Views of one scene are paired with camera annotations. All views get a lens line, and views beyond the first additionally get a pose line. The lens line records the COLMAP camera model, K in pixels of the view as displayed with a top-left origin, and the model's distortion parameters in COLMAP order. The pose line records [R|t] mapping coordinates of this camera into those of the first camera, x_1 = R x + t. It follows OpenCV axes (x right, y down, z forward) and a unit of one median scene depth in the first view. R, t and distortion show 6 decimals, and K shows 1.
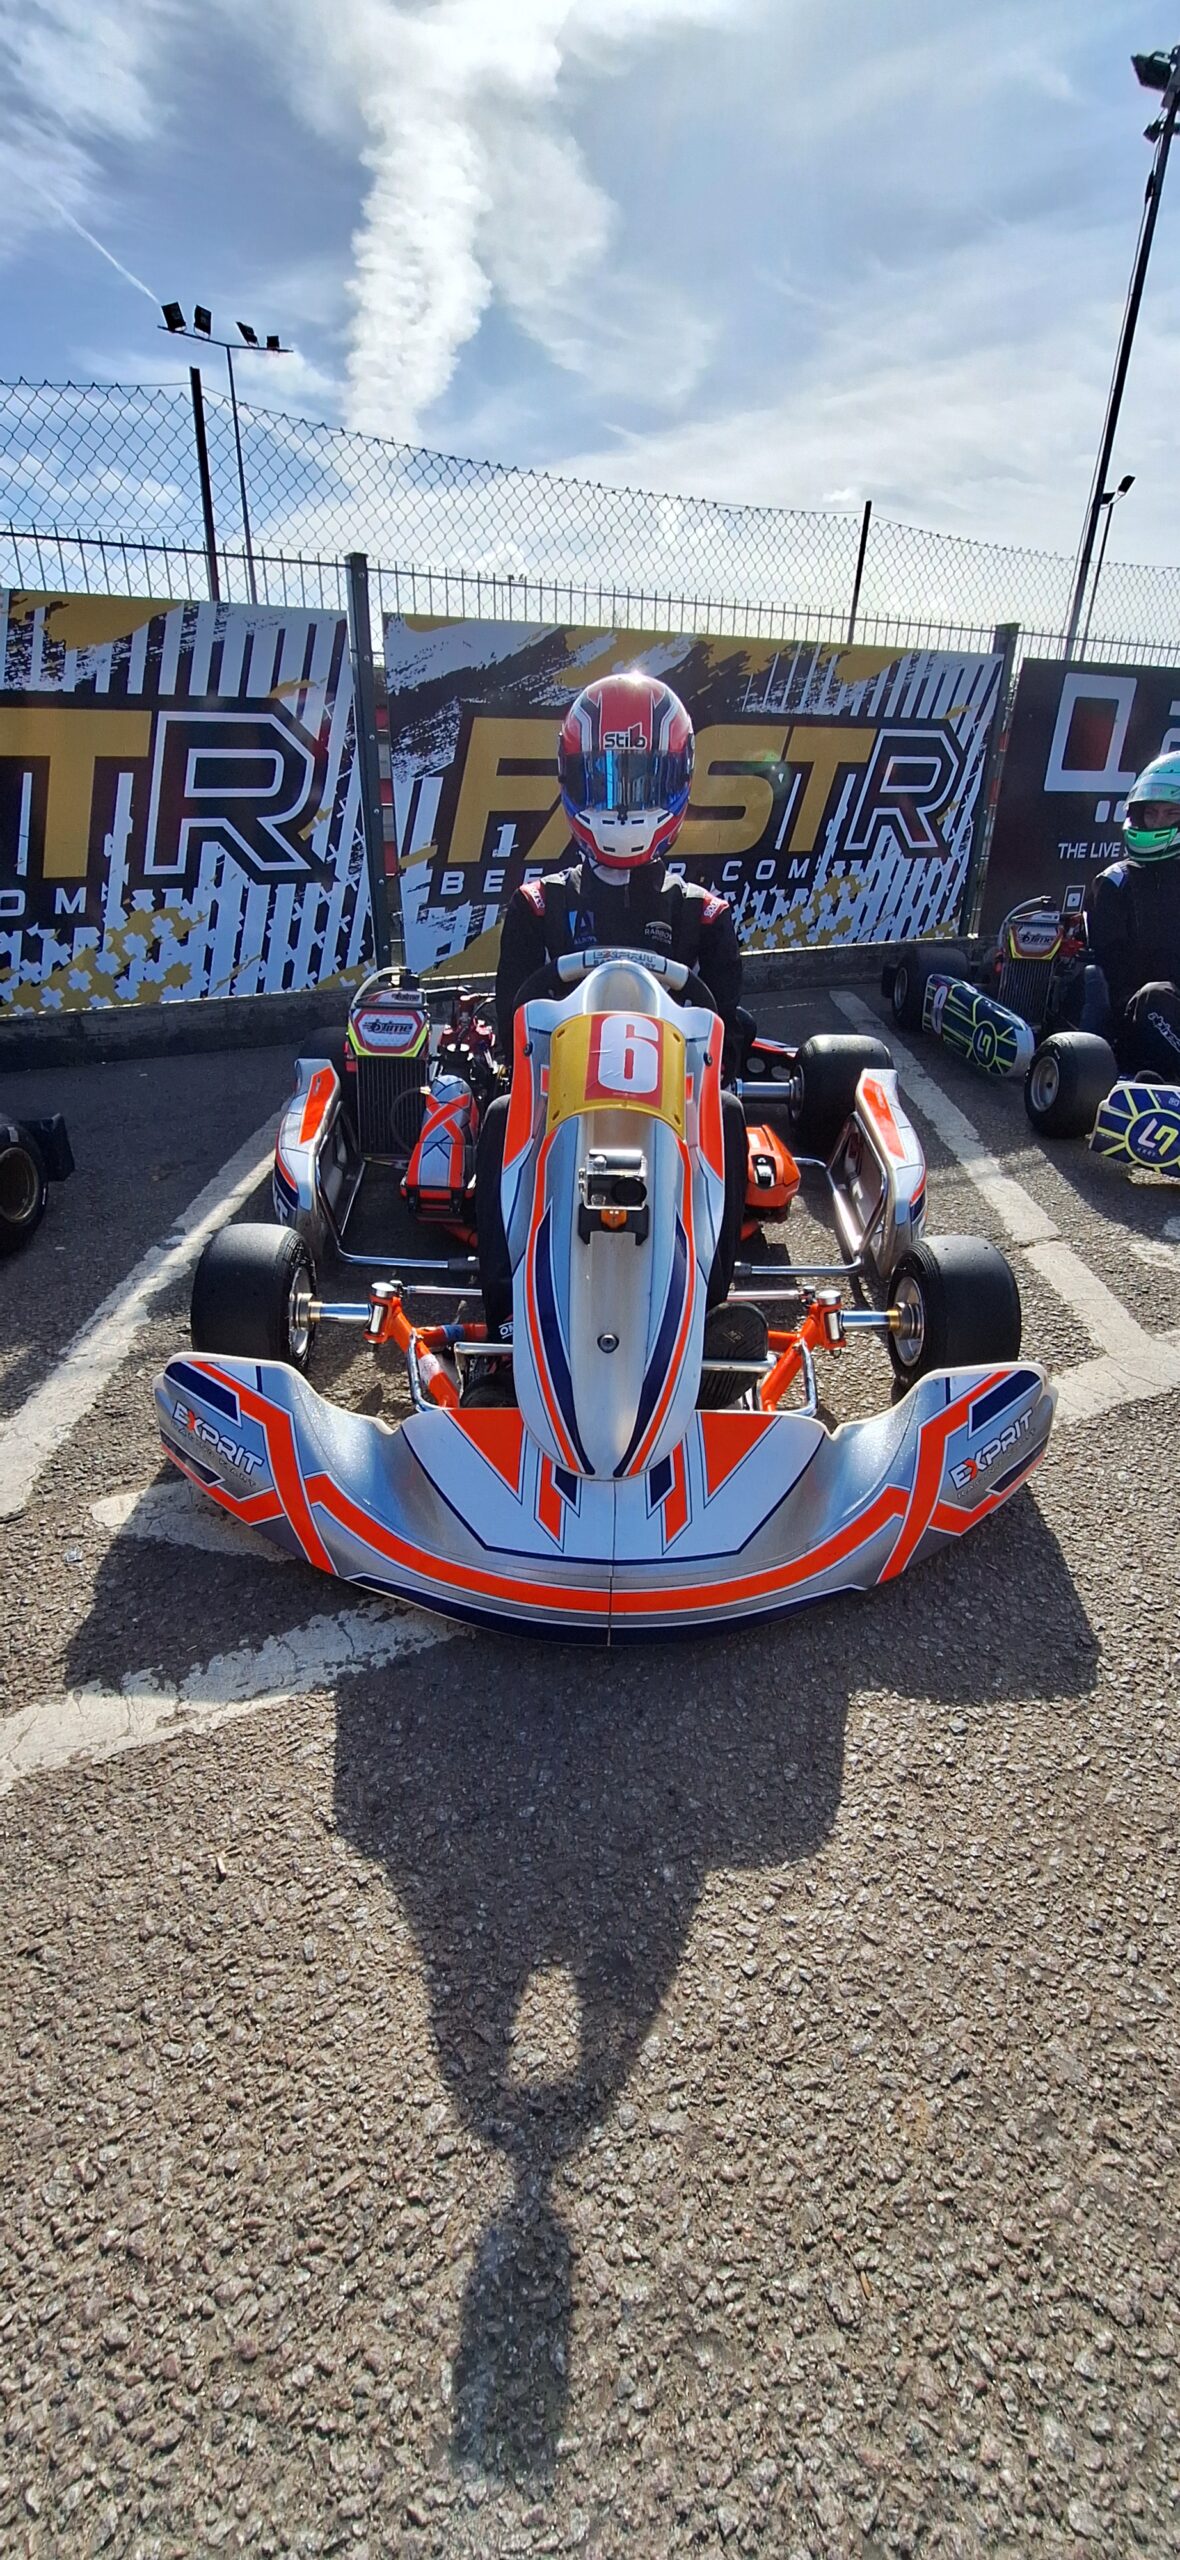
lens RADIAL K [[1028.1, 0, 590.8], [0, 1028.1, 1283.3], [0, 0, 1]] dist [-0.000543, 0.001139]
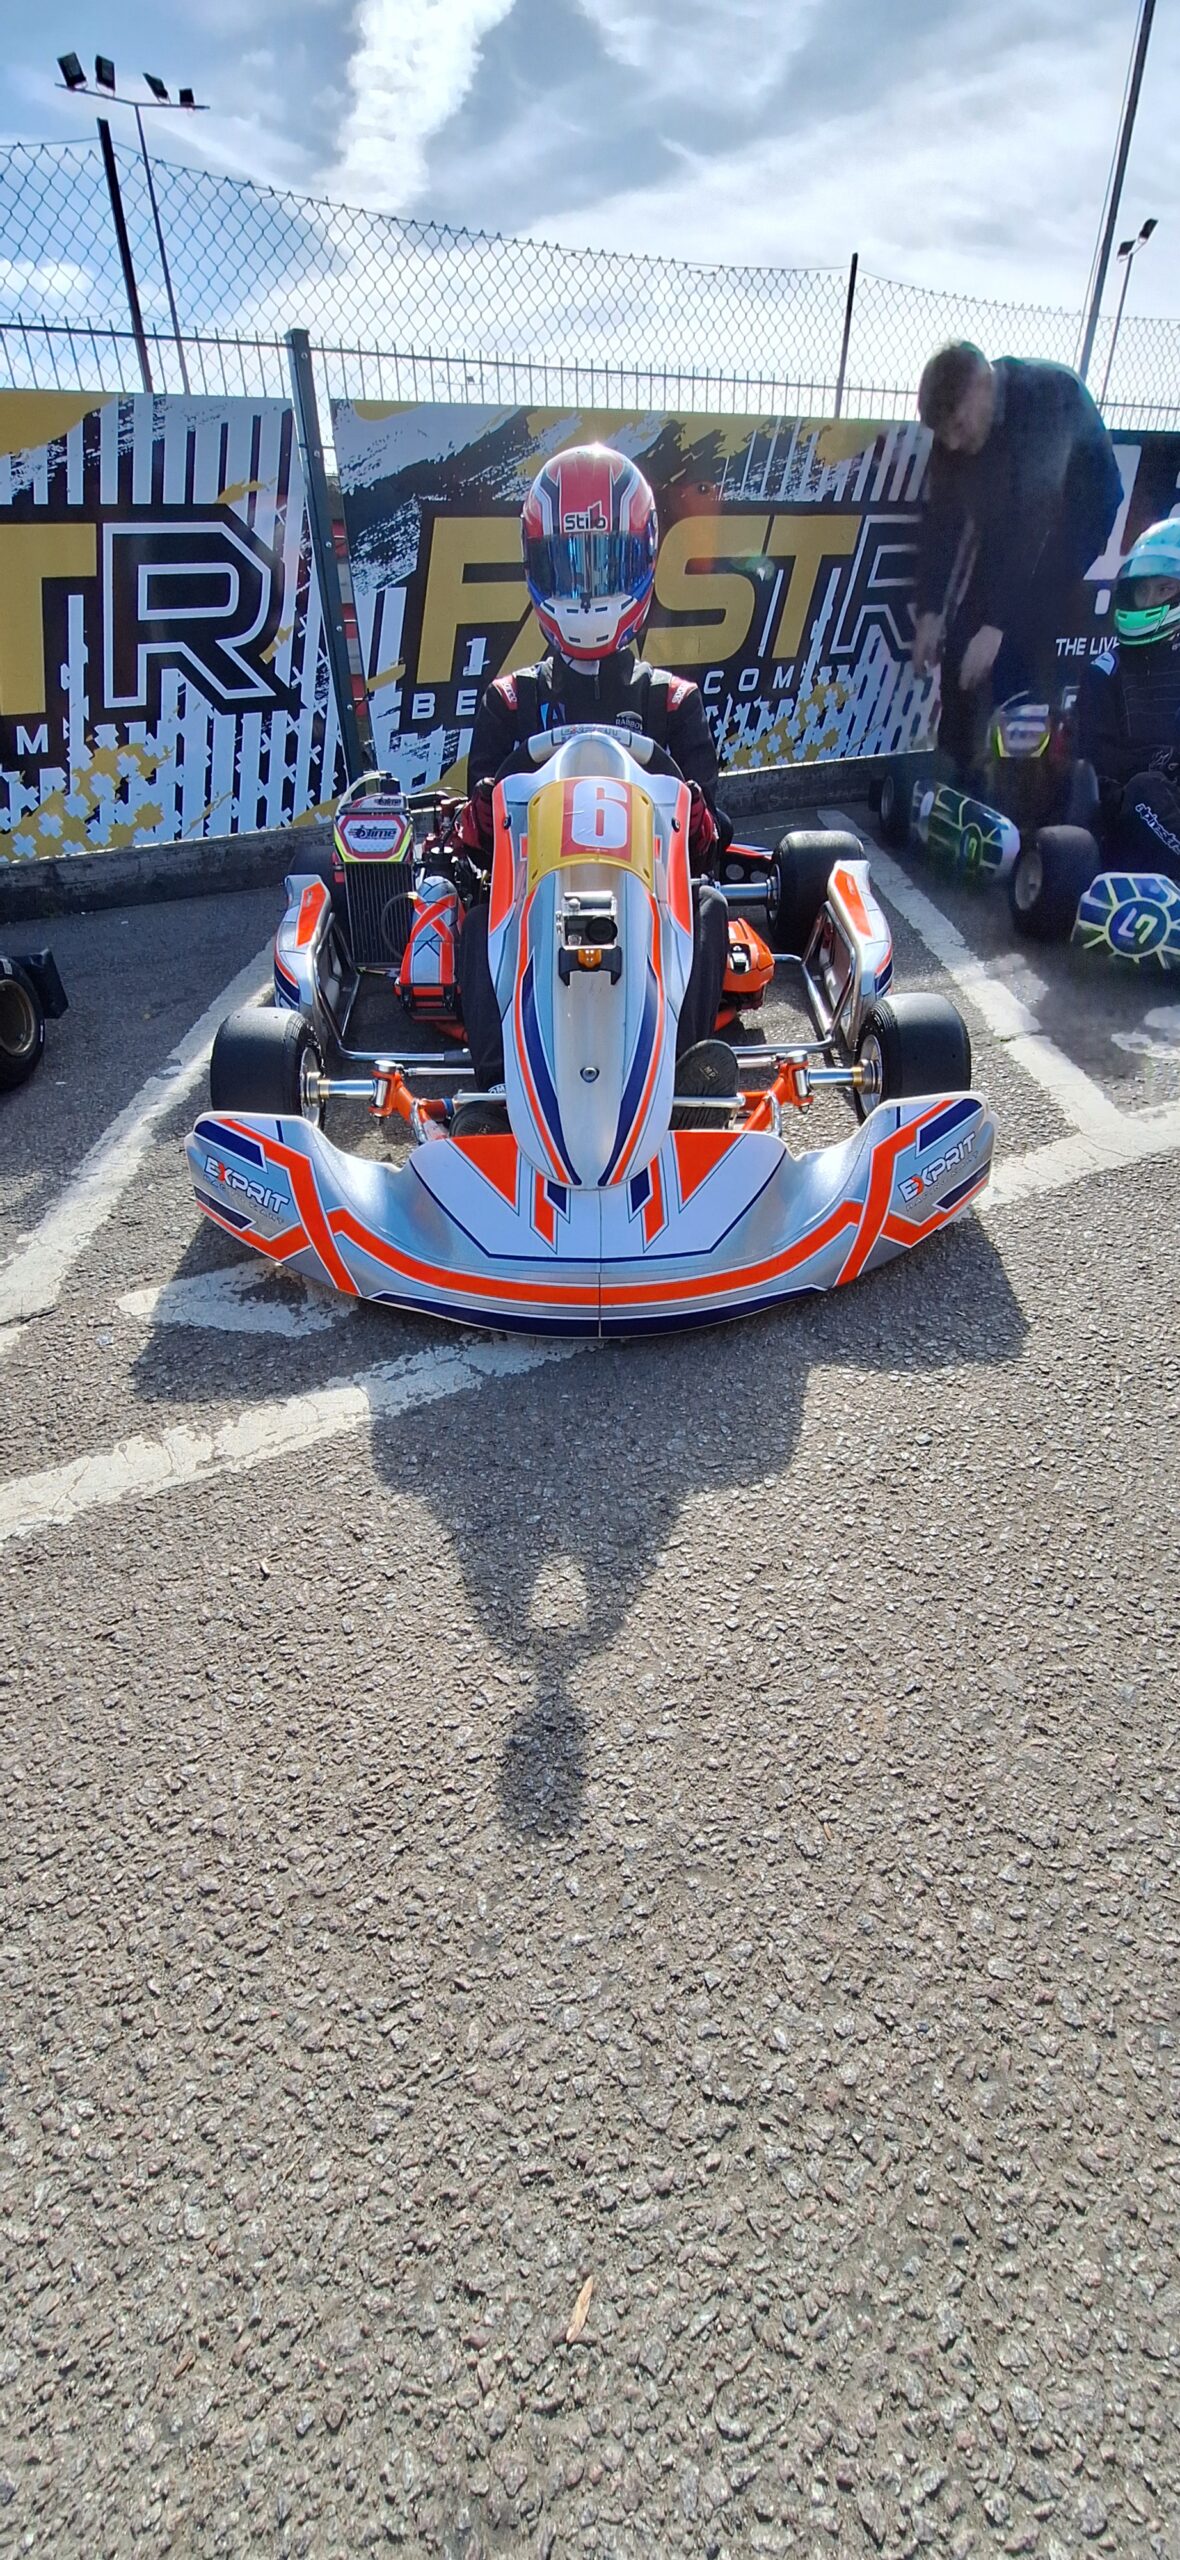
lens RADIAL K [[1026.8, 0, 590.0], [0, 1026.8, 1280.0], [0, 0, 1]] dist [-0.000205, 0.001051]
pose [[0.999014, -0.043782, -0.007374, 0.014338], [0.044352, 0.991755, 0.120226, 0.095523], [0.002049, -0.120434, 0.992719, -0.059080]]
